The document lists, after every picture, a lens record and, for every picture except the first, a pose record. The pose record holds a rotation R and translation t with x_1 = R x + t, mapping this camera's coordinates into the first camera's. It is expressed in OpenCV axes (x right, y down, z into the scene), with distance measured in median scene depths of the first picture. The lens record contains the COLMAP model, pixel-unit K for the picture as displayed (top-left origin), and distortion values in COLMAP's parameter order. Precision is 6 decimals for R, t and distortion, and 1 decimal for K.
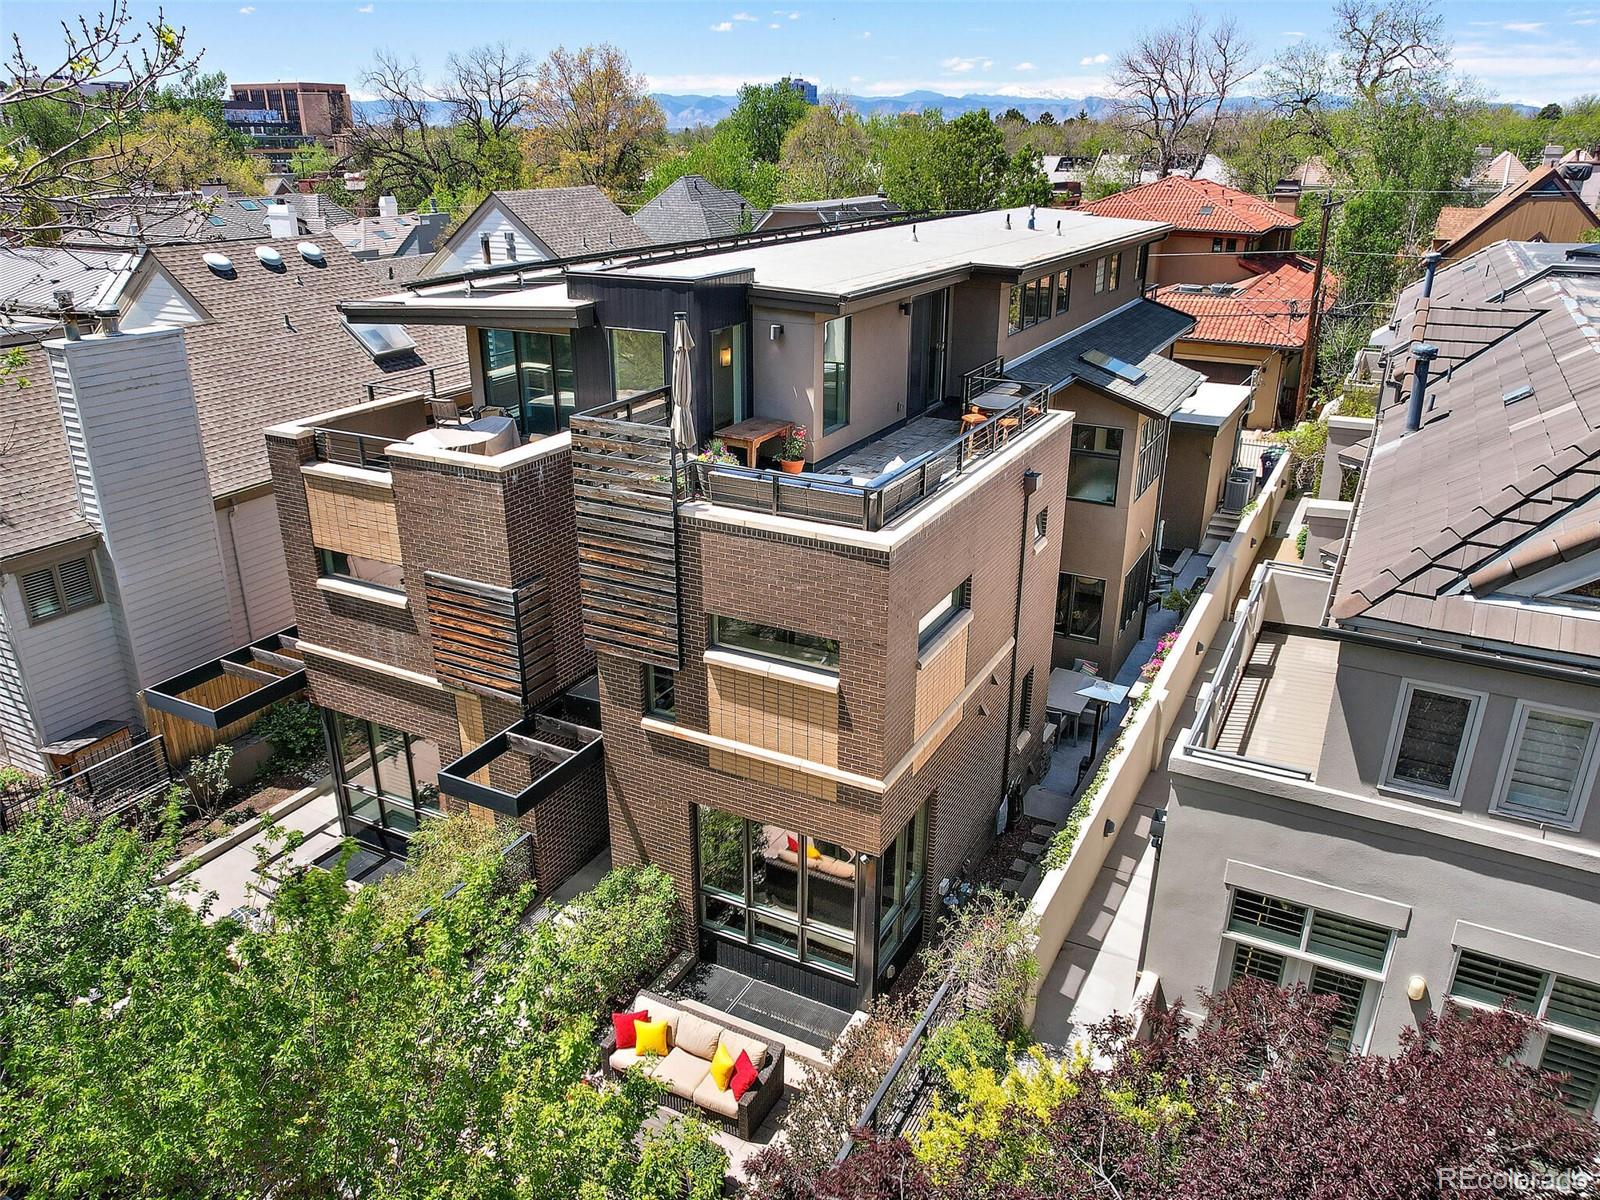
lens RADIAL K [[1156.2, 0, 800.0], [0, 1156.2, 600.0], [0, 0, 1]] dist [-0.065840, 0.060318]
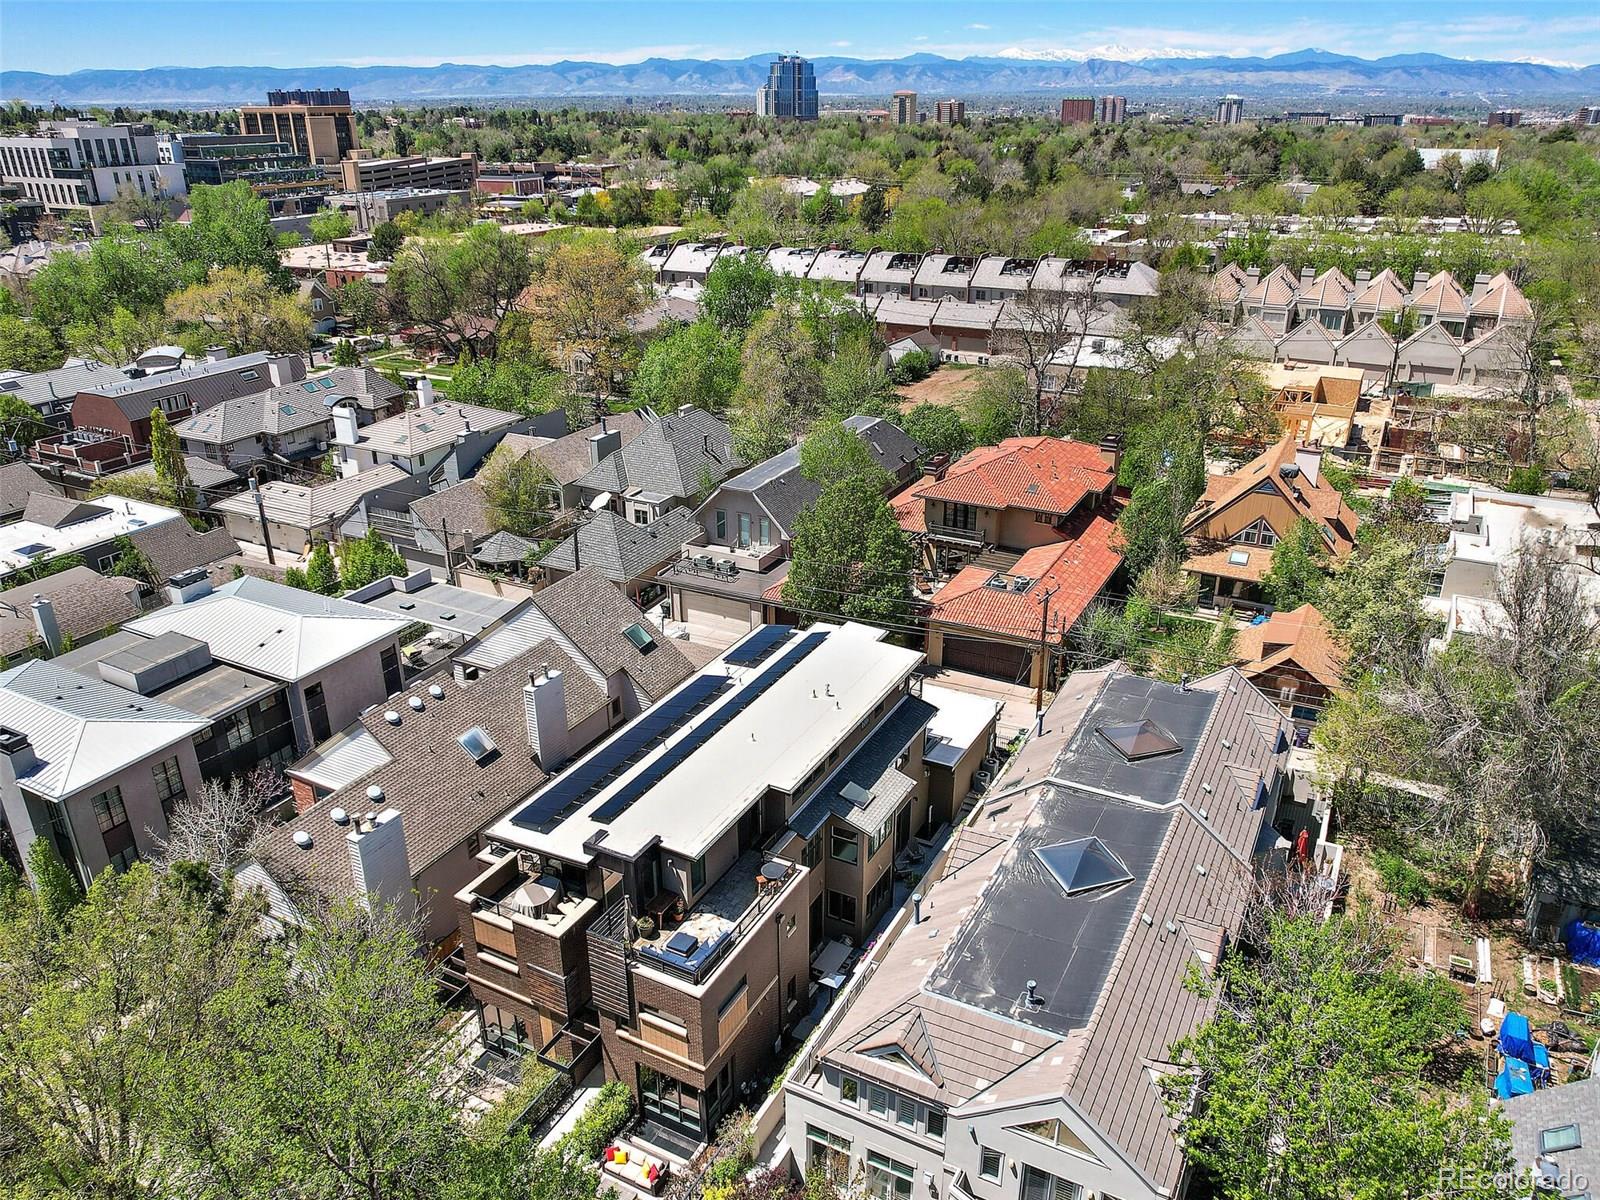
lens RADIAL K [[1159.4, 0, 800.0], [0, 1159.4, 600.0], [0, 0, 1]] dist [-0.066519, 0.059837]
pose [[0.999989, -0.004407, -0.001819, 0.242321], [0.004456, 0.999588, 0.028351, -0.800384], [0.001694, -0.028359, 0.999596, -1.313963]]
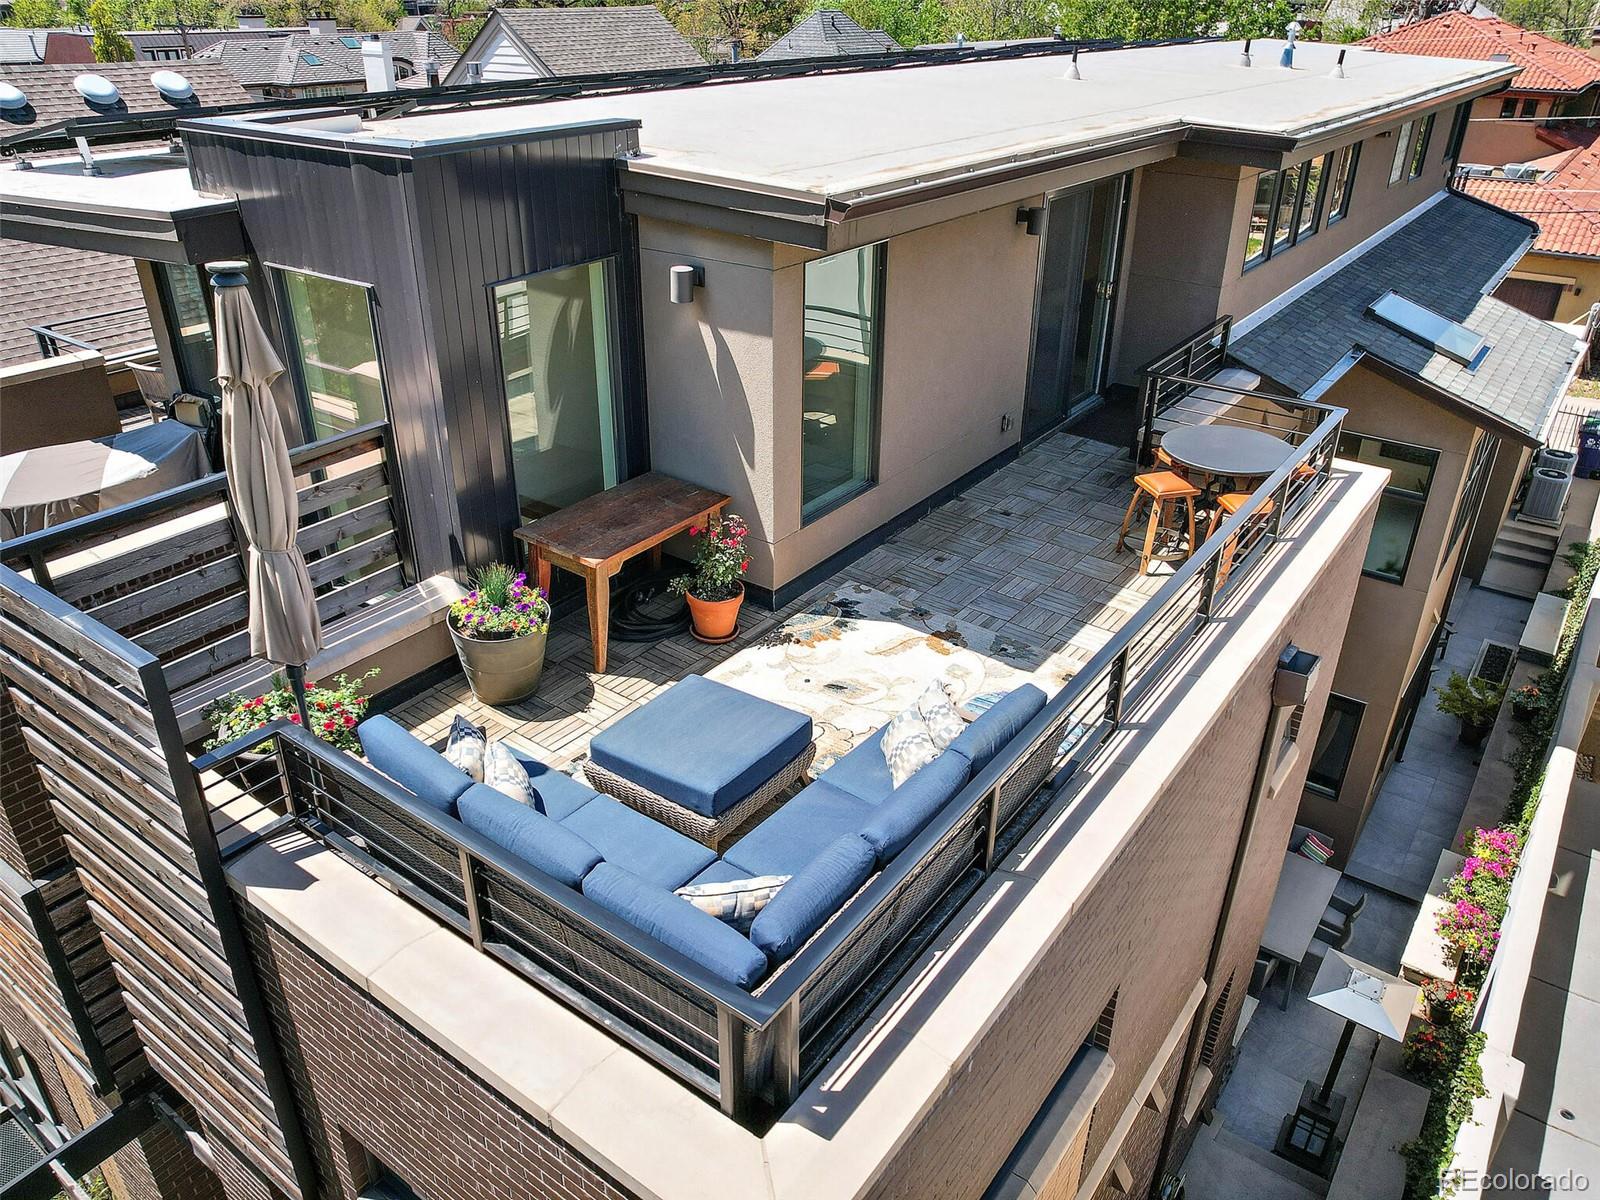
lens RADIAL K [[1159.4, 0, 800.0], [0, 1159.4, 600.0], [0, 0, 1]] dist [-0.066519, 0.059837]
pose [[0.989665, 0.072300, -0.123842, 0.073752], [-0.058275, 0.991844, 0.113354, -0.160934], [0.131027, -0.104966, 0.985806, 0.559706]]
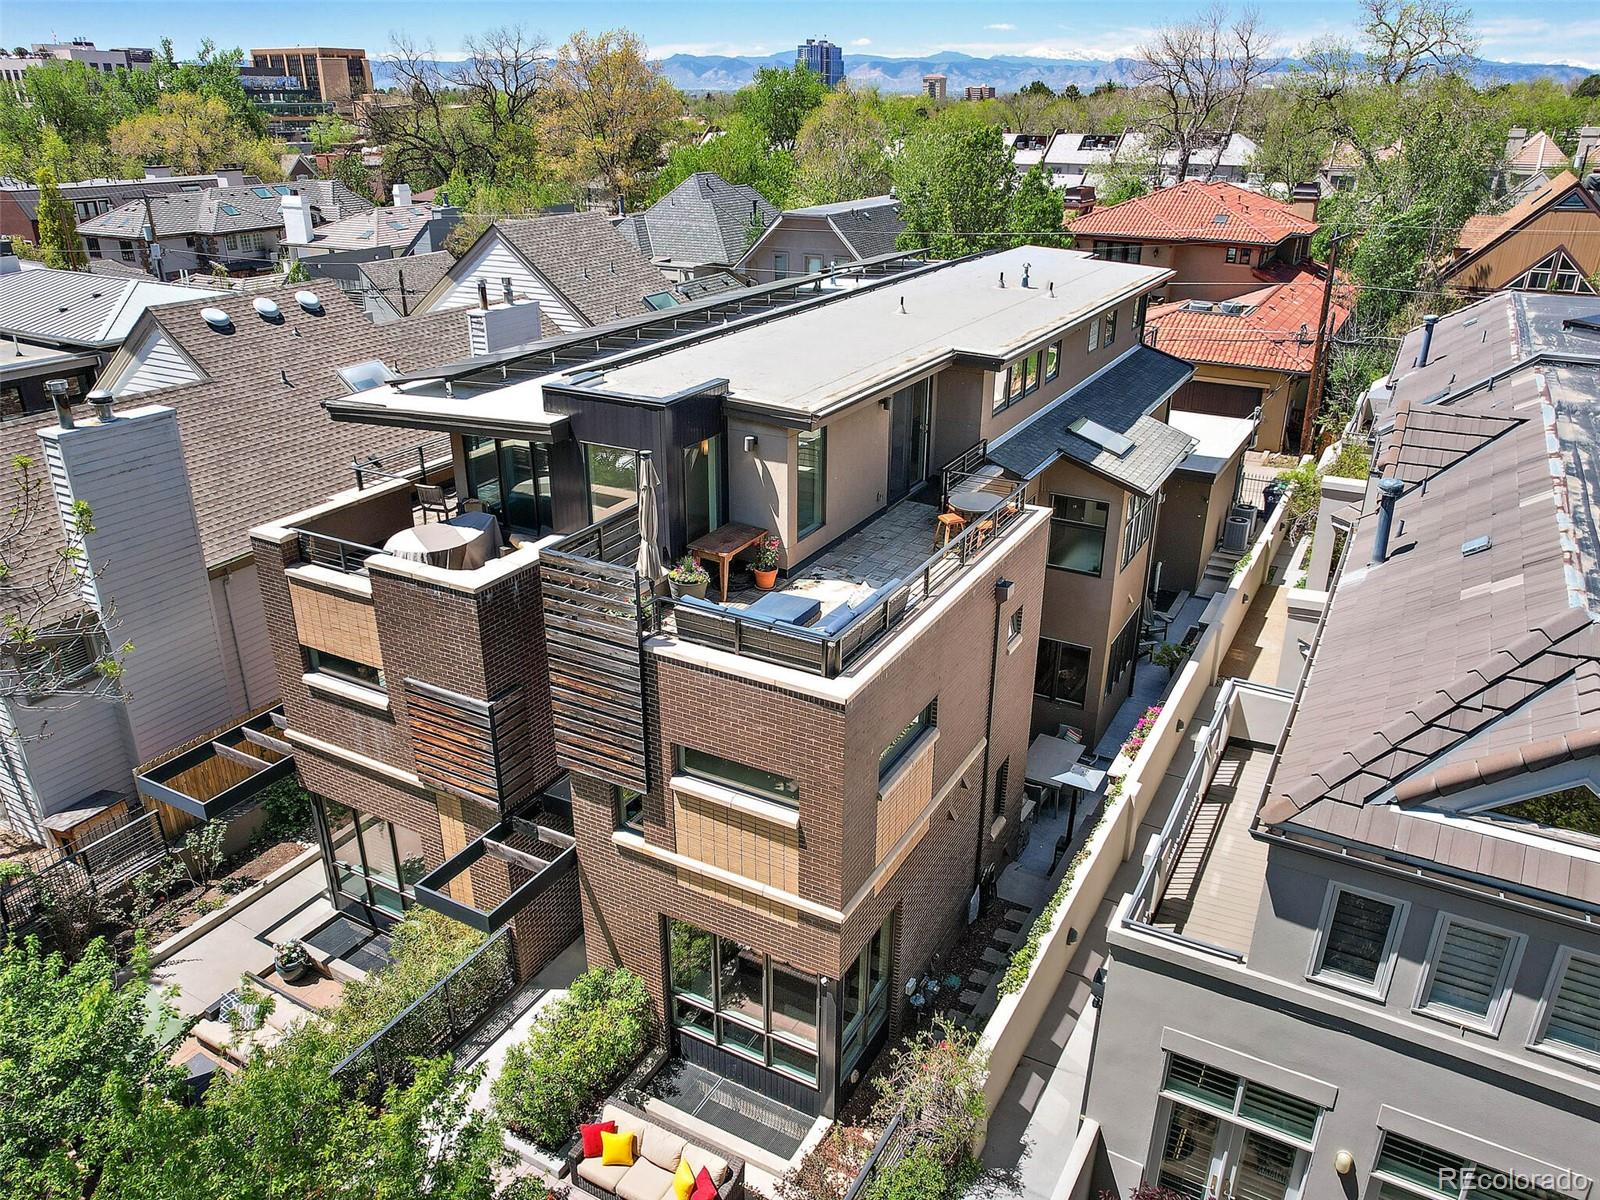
lens RADIAL K [[1159.4, 0, 800.0], [0, 1159.4, 600.0], [0, 0, 1]] dist [-0.066519, 0.059837]
pose [[0.999802, 0.009726, -0.017336, 0.039516], [-0.009239, 0.999566, 0.027975, -0.117602], [0.017600, -0.027809, 0.999458, -0.014678]]
